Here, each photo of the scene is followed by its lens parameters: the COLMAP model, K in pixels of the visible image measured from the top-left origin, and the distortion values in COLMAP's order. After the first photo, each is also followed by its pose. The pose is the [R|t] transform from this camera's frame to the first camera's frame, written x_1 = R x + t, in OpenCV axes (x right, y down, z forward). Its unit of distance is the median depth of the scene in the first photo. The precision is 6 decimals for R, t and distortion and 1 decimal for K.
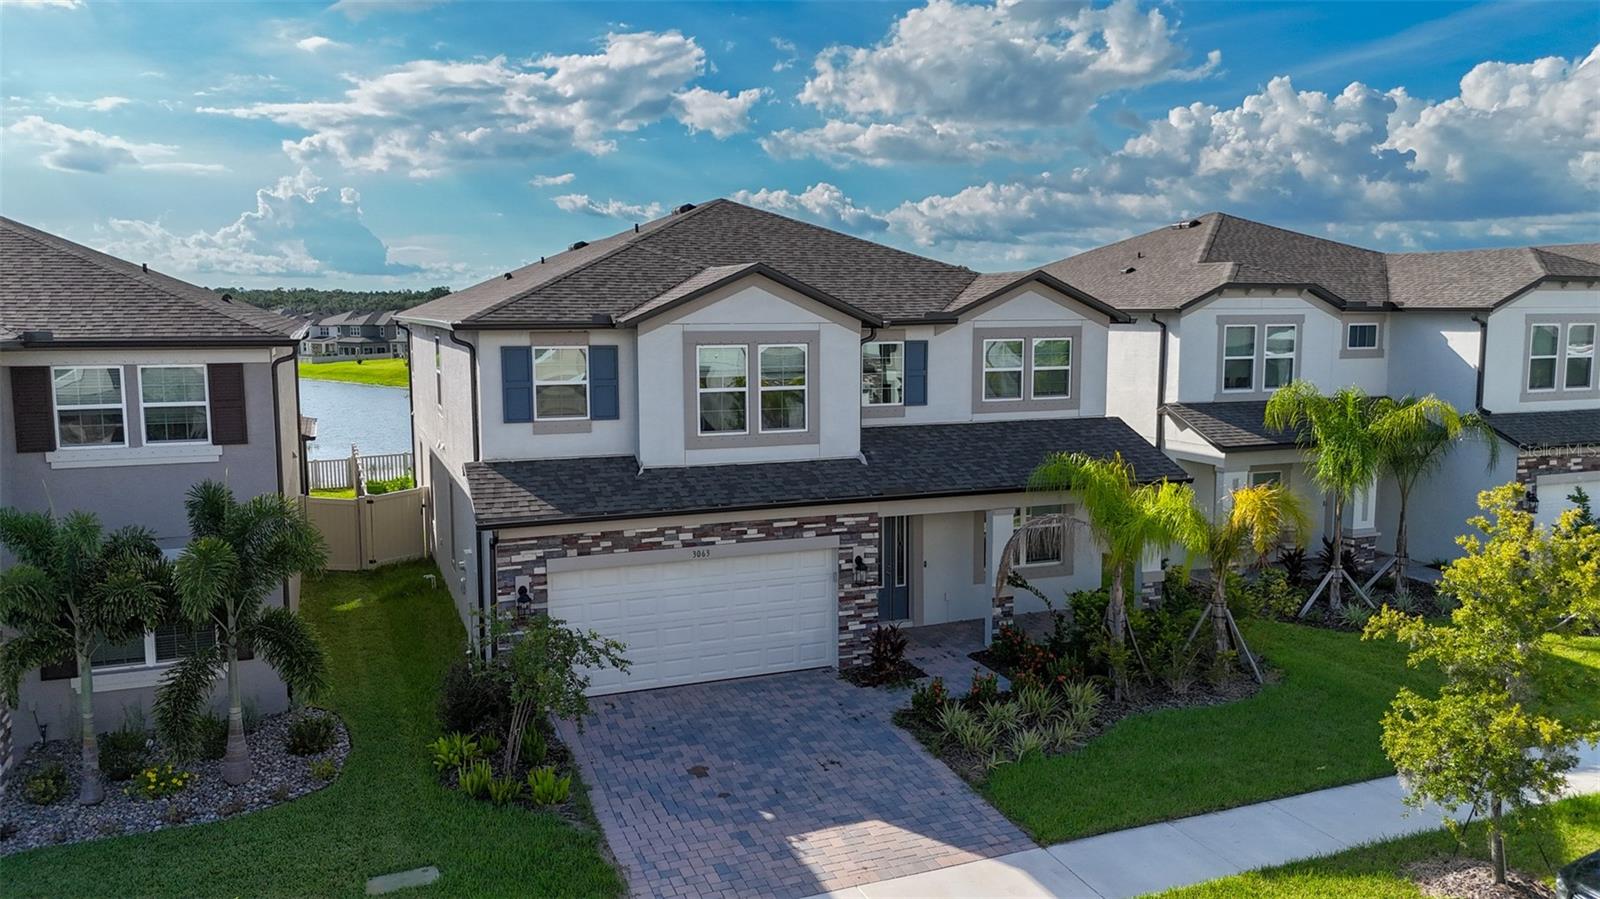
lens RADIAL K [[1189.2, 0, 822.1], [0, 1189.2, 438.9], [0, 0, 1]] dist [0.086436, -0.131684]
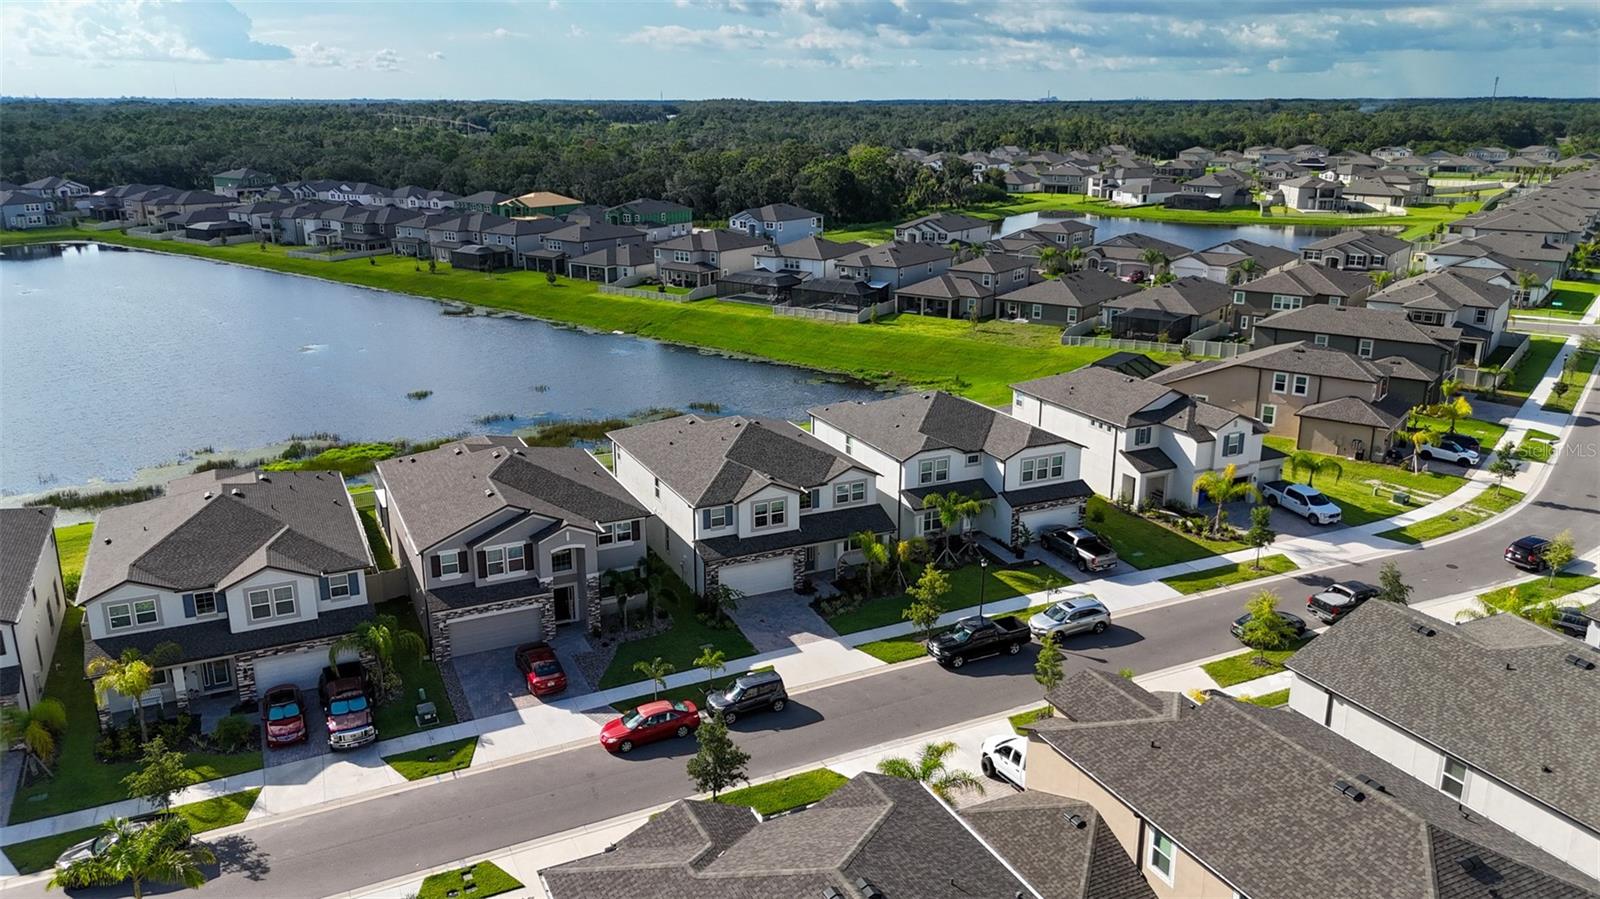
lens RADIAL K [[1129.3, 0, 851.9], [0, 1129.3, 446.8], [0, 0, 1]] dist [0.051961, -0.043195]
pose [[0.995588, -0.011169, 0.093163, -0.125102], [-0.004378, 0.986280, 0.165022, -0.800722], [-0.093728, -0.164702, 0.981880, -2.306608]]
